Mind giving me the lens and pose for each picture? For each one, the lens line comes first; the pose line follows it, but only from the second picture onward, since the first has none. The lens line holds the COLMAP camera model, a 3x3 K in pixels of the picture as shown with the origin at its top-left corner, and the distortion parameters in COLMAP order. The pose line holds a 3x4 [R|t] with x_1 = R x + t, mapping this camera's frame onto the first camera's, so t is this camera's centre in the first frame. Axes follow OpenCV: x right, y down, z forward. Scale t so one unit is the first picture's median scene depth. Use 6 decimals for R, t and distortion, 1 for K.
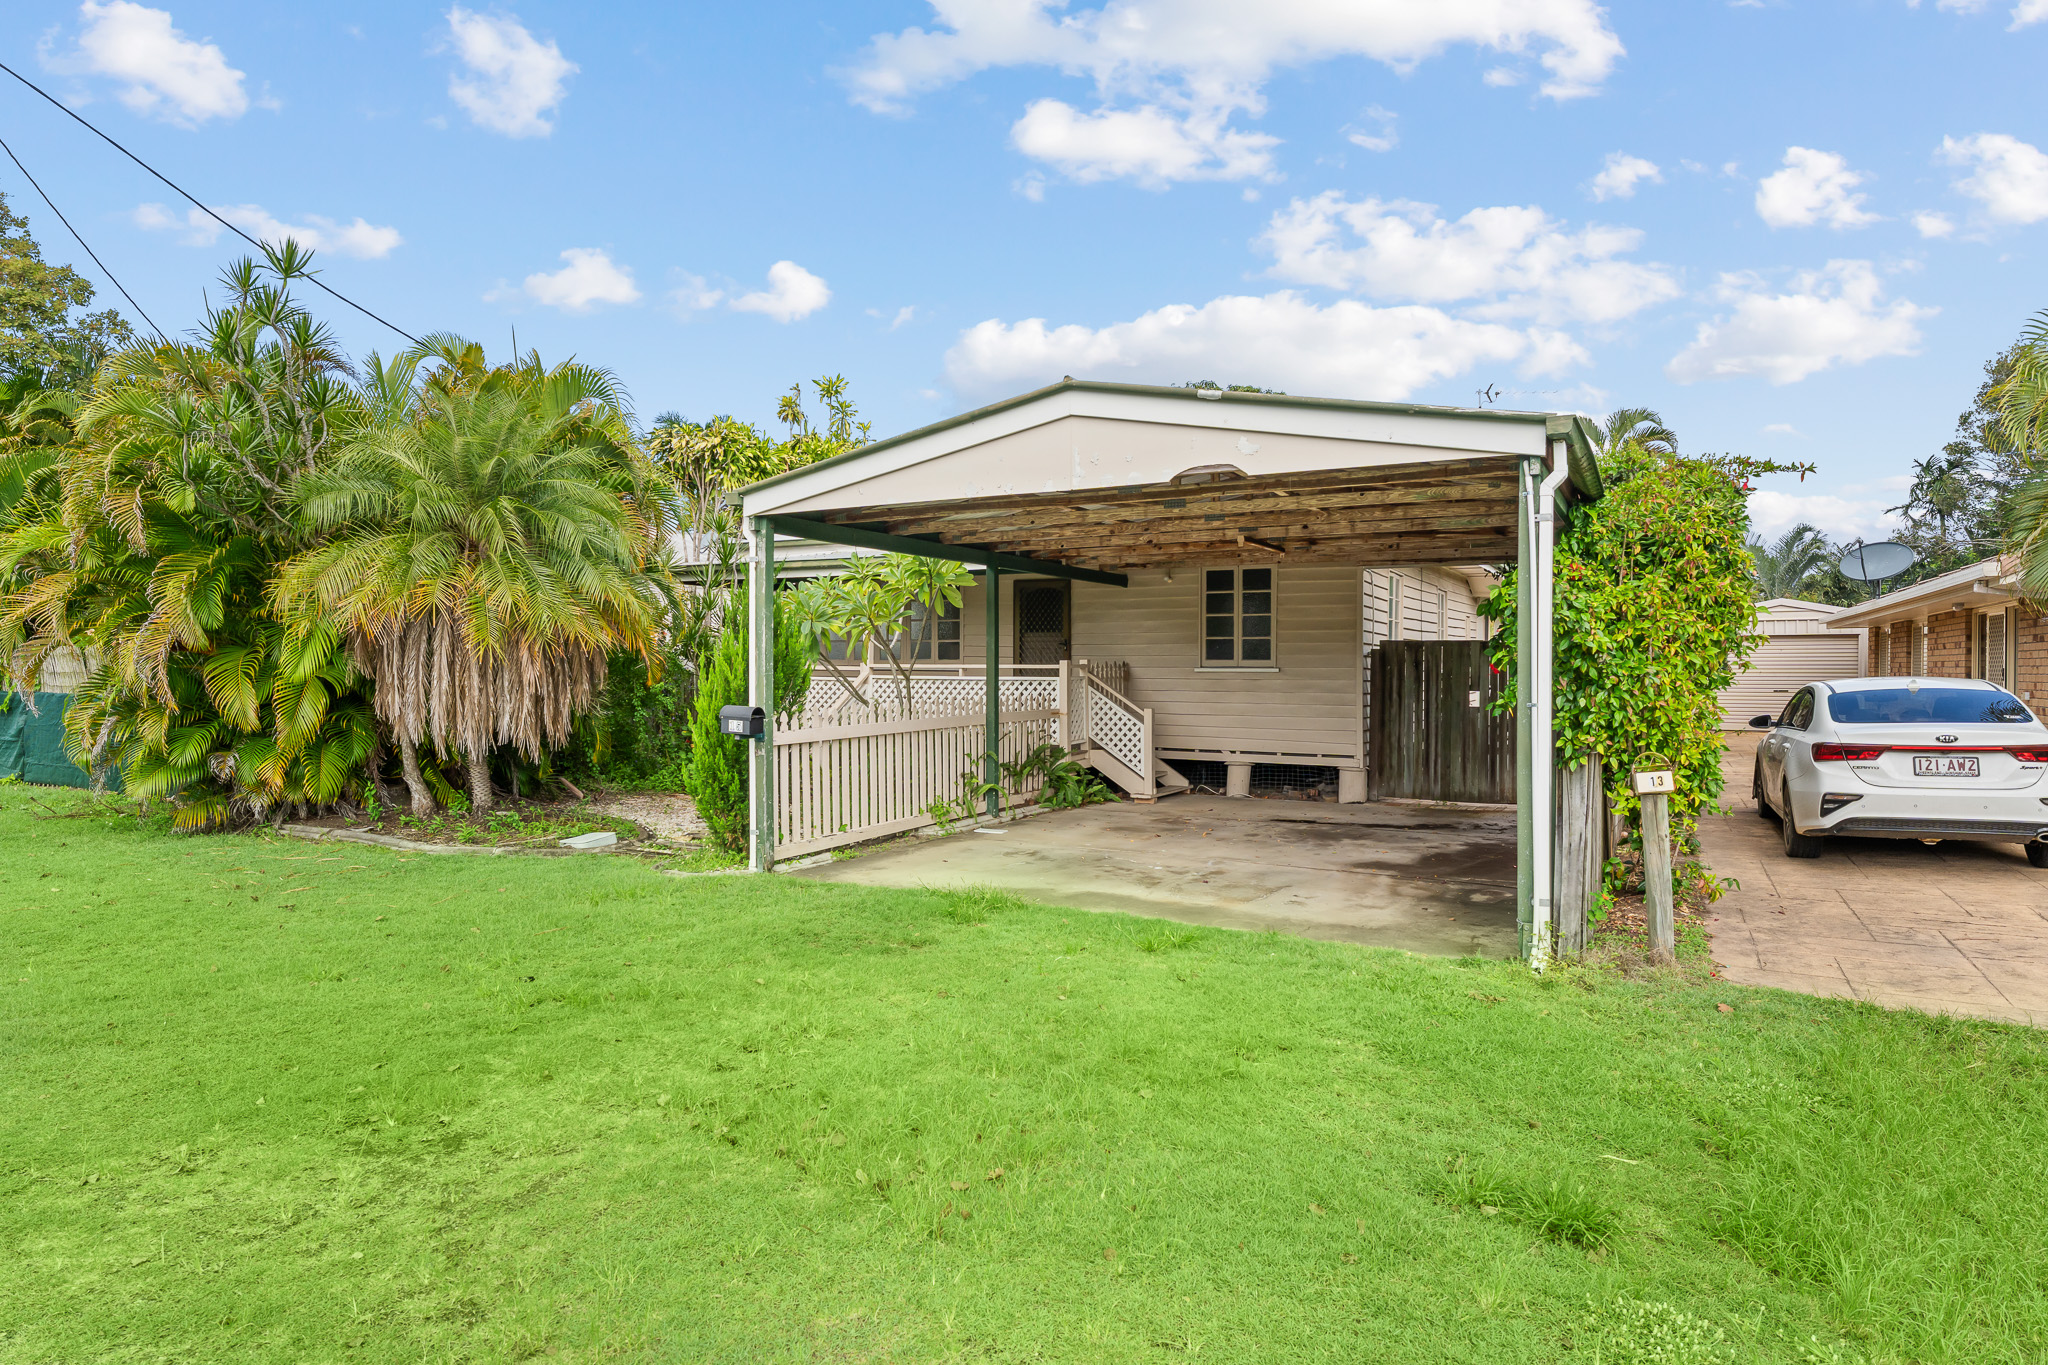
lens RADIAL K [[1174.8, 0, 1025.8], [0, 1174.8, 685.6], [0, 0, 1]] dist [-0.004935, -0.000444]
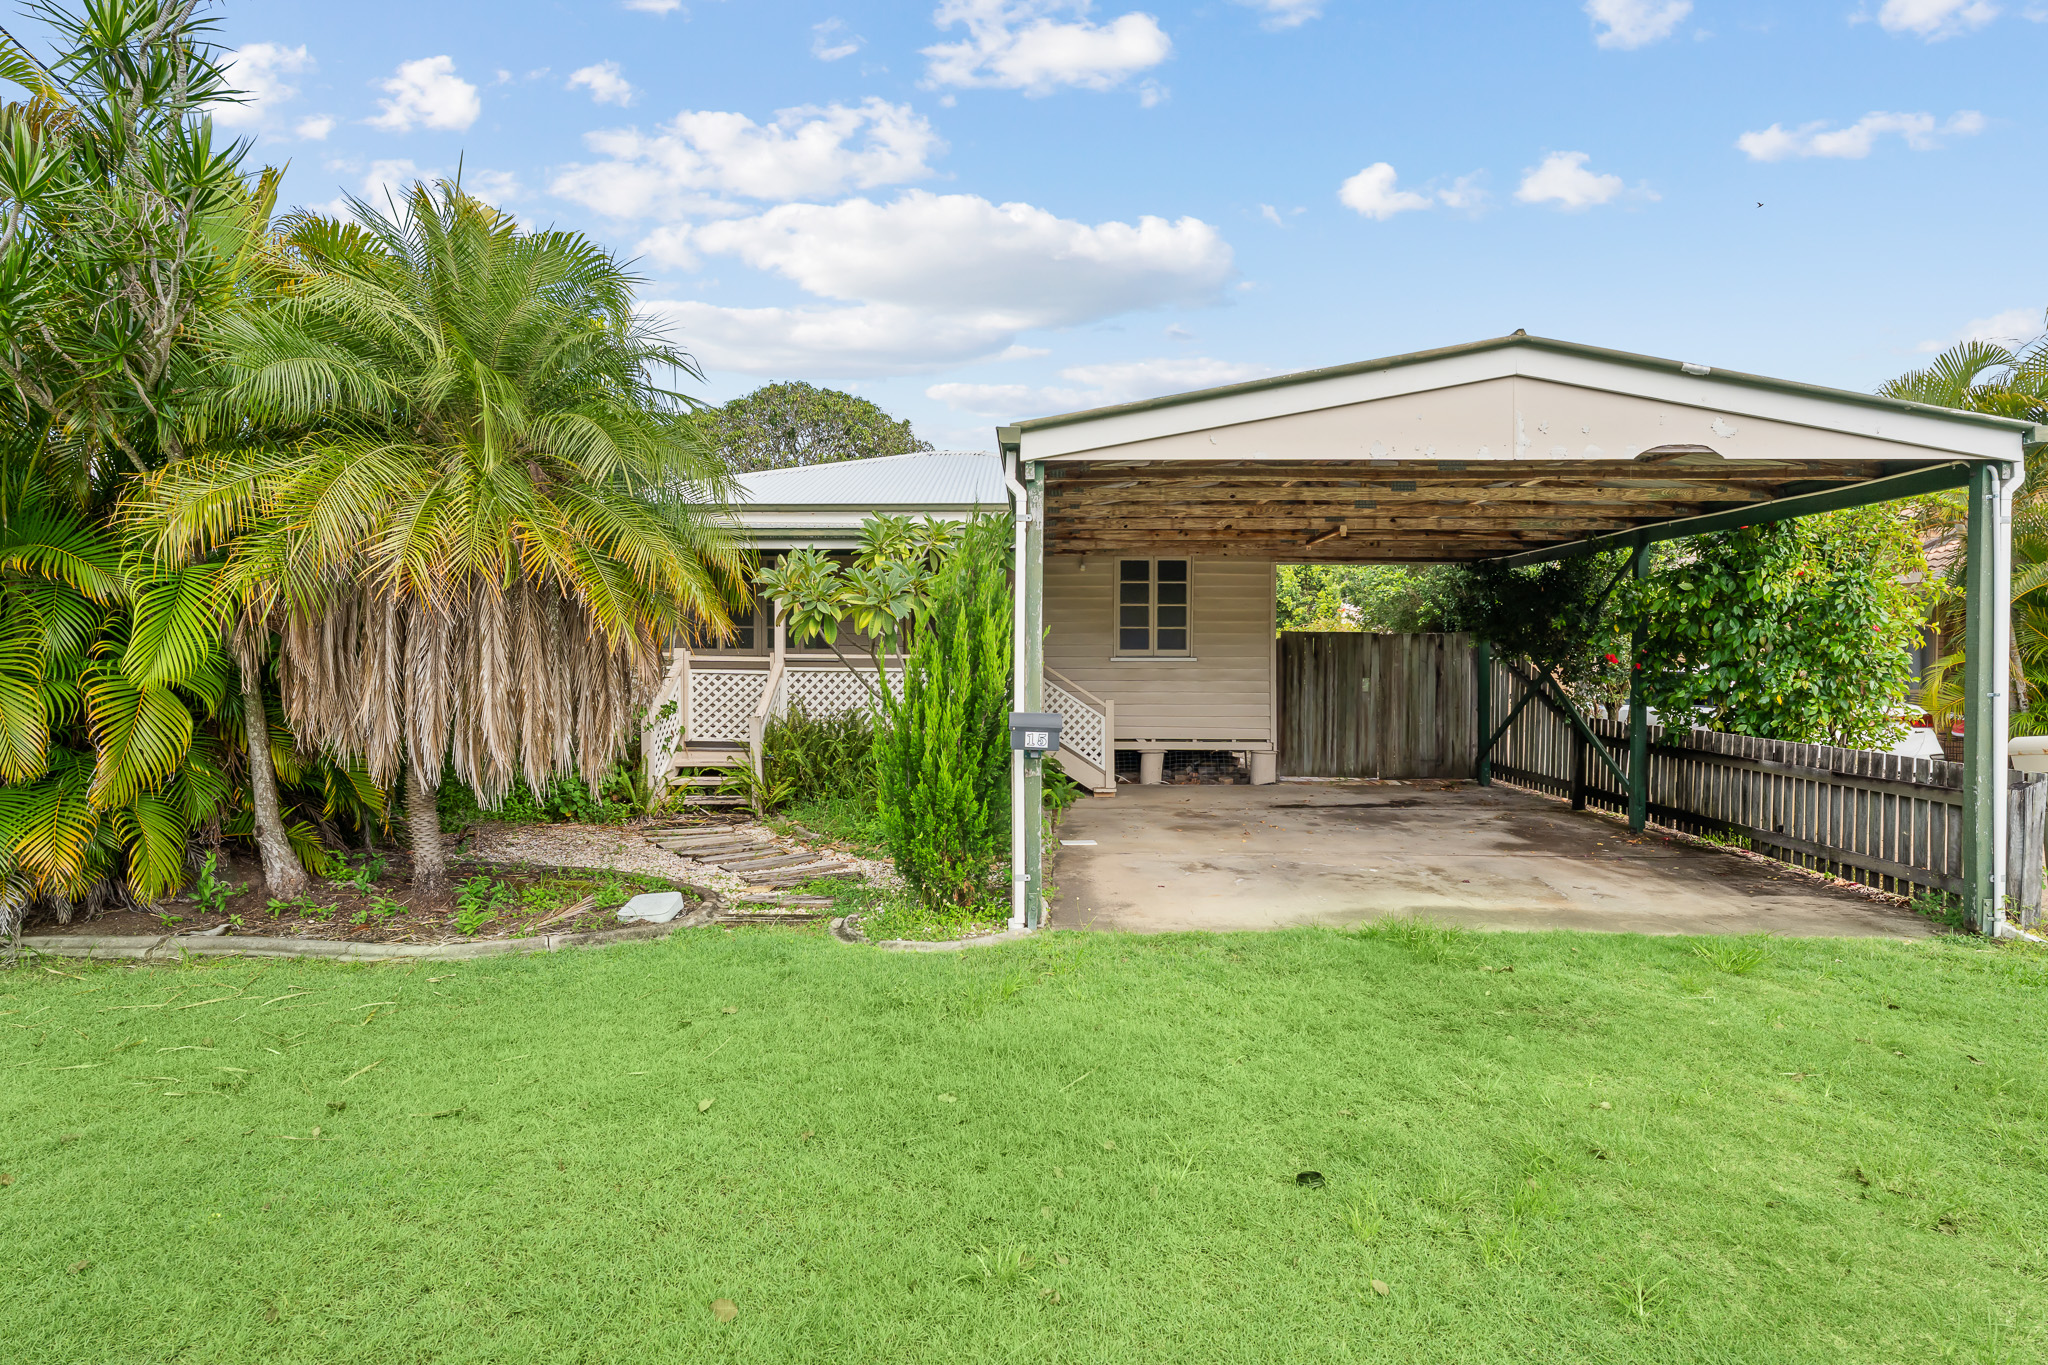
lens RADIAL K [[1058.3, 0, 1020.0], [0, 1058.3, 671.8], [0, 0, 1]] dist [-0.002365, 0.000995]
pose [[0.884709, -0.010860, 0.466017, -0.369338], [0.010479, 0.999939, 0.003409, -0.007396], [-0.466026, 0.001867, 0.884769, 0.260692]]
